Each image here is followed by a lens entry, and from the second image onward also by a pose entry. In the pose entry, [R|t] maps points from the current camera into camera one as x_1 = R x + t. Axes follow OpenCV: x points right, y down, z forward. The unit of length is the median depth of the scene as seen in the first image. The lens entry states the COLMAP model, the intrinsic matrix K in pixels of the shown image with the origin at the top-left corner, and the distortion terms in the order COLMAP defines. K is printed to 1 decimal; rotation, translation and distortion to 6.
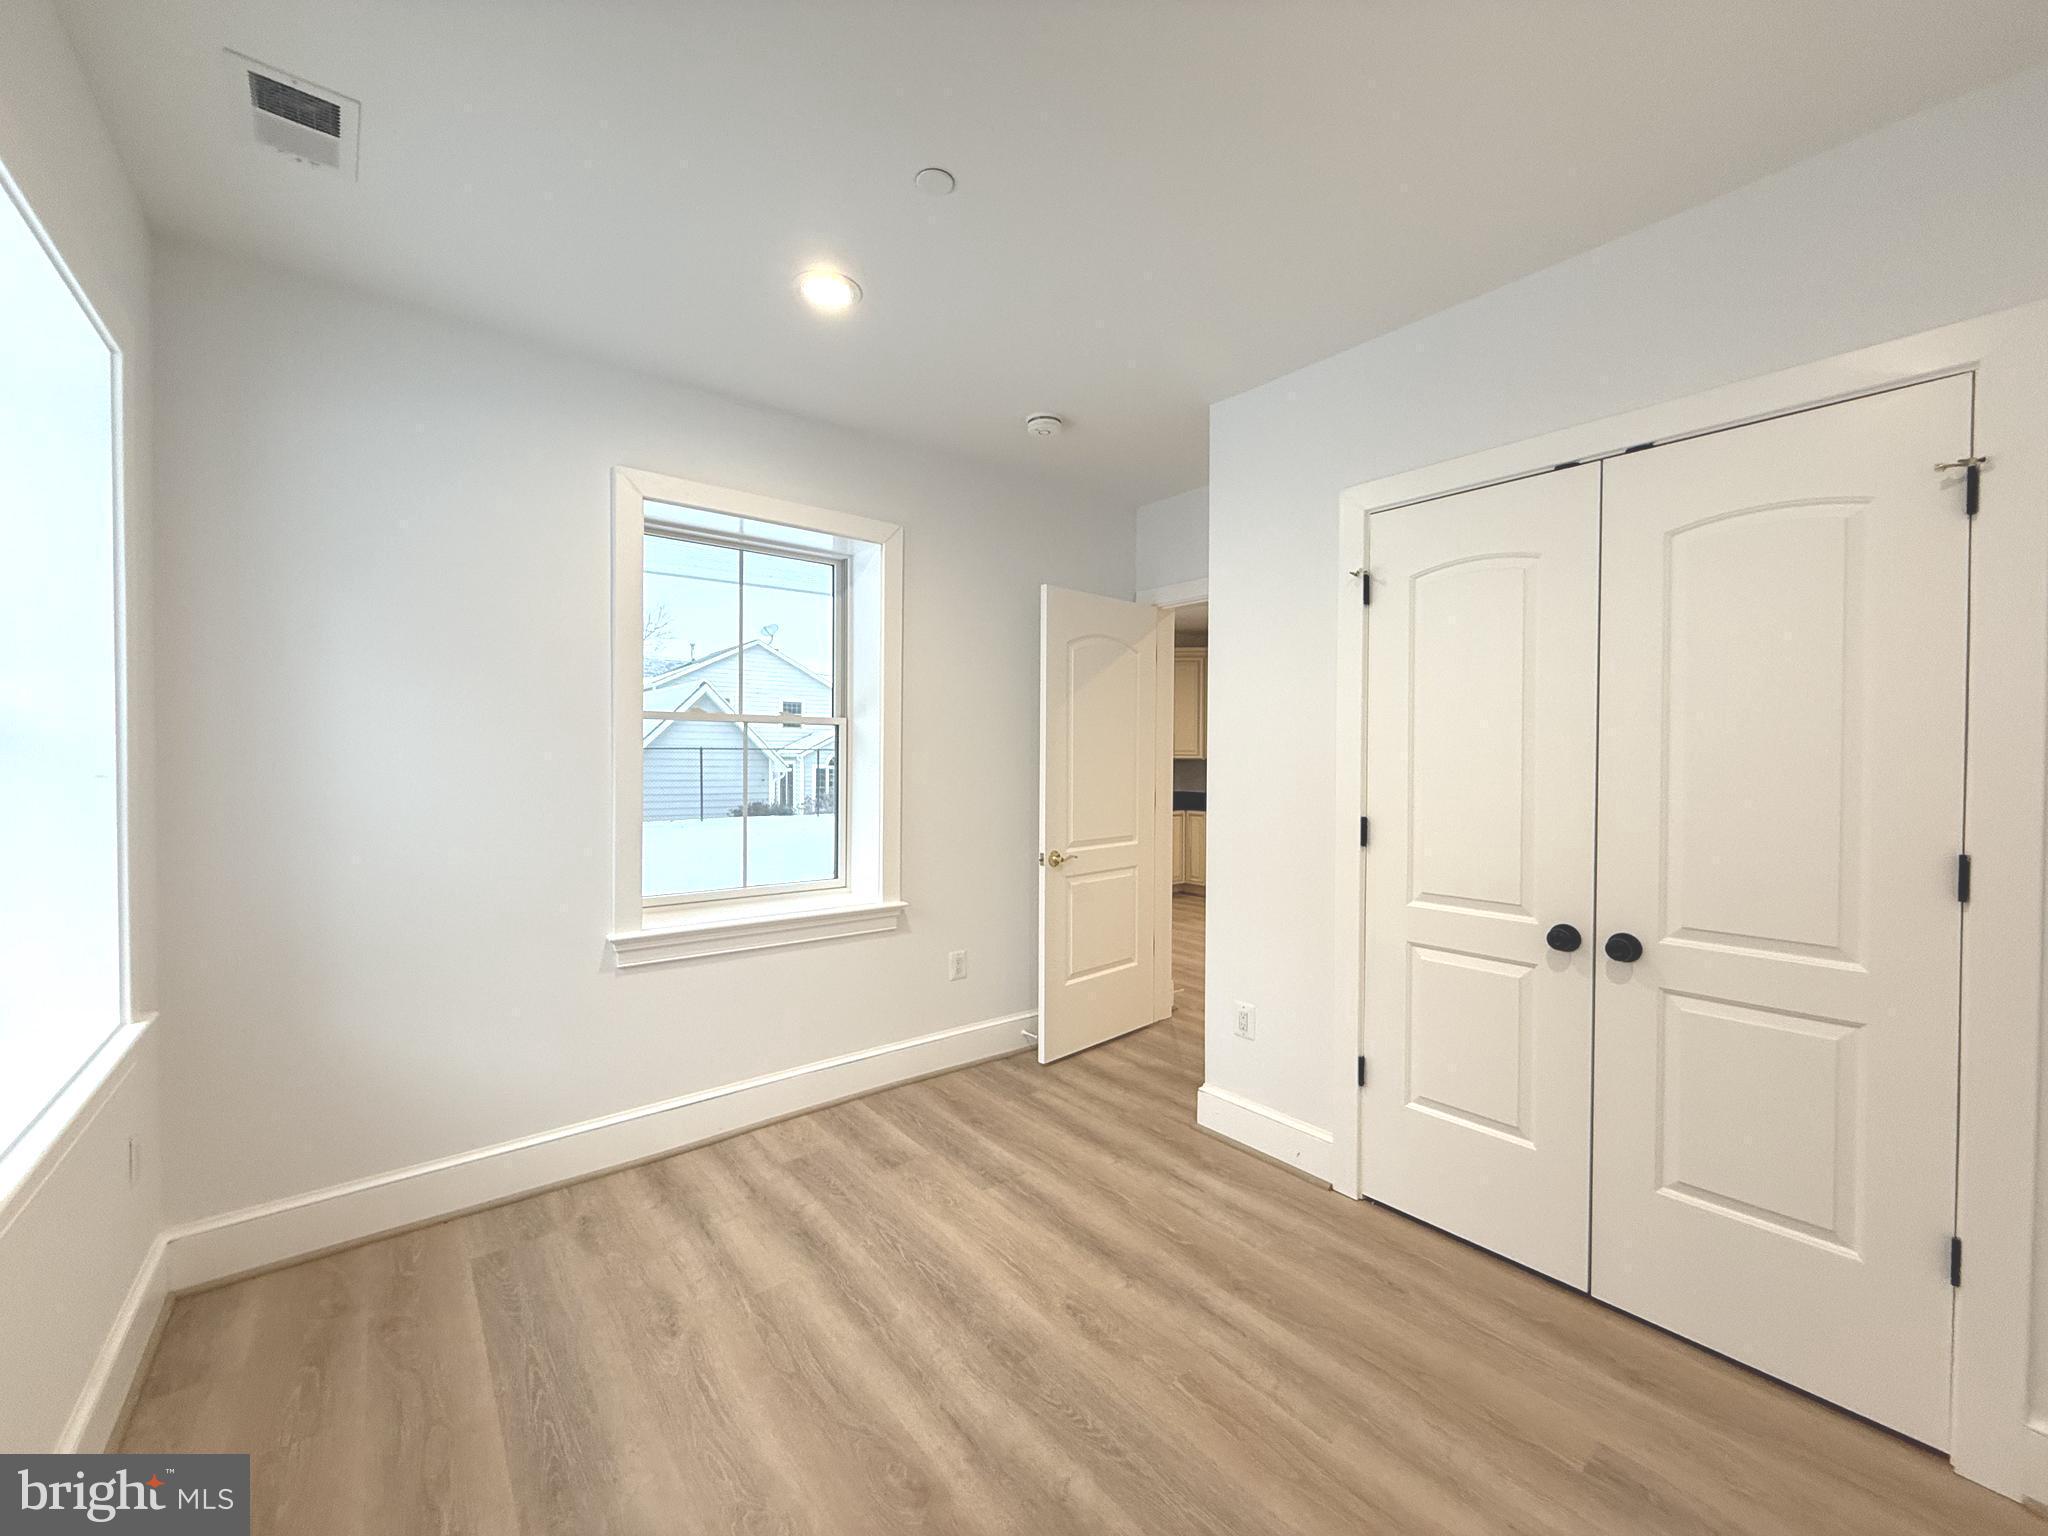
lens RADIAL K [[812.0, 0, 1012.3], [0, 812.0, 766.0], [0, 0, 1]] dist [0.000329, -0.001053]
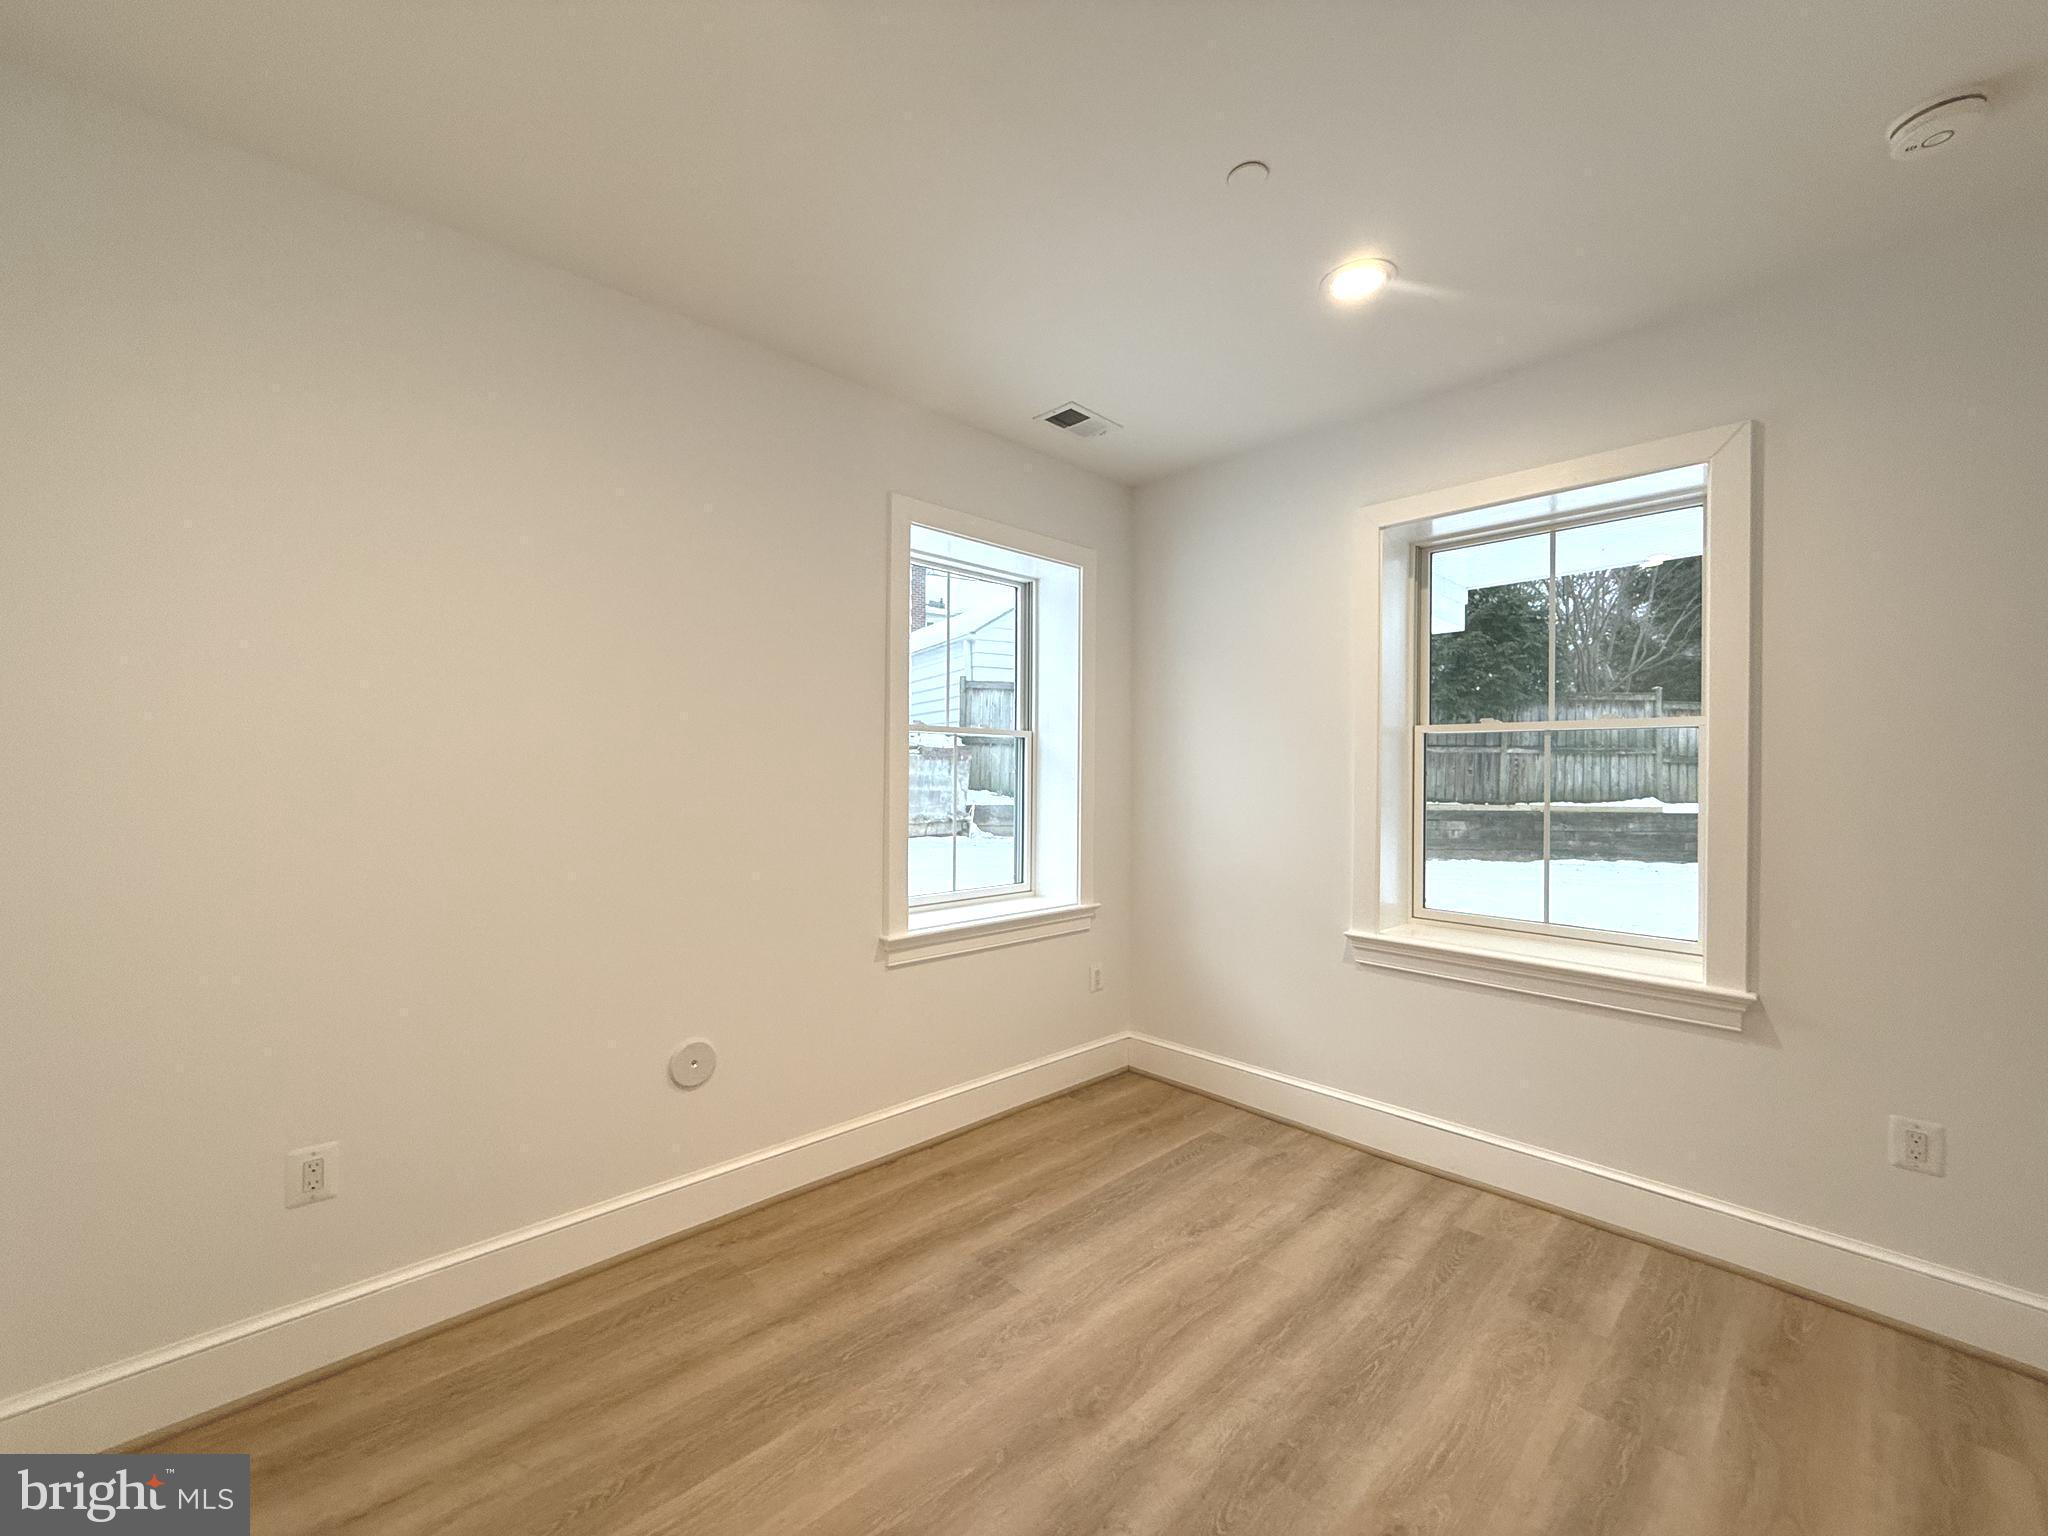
lens RADIAL K [[817.3, 0, 1024.0], [0, 817.3, 768.0], [0, 0, 1]] dist [-0.000614, -0.000185]
pose [[0.092020, -0.004625, -0.995746, 0.650405], [-0.016440, 0.999846, -0.006163, -0.000695], [0.995621, 0.016937, 0.091930, 0.499475]]
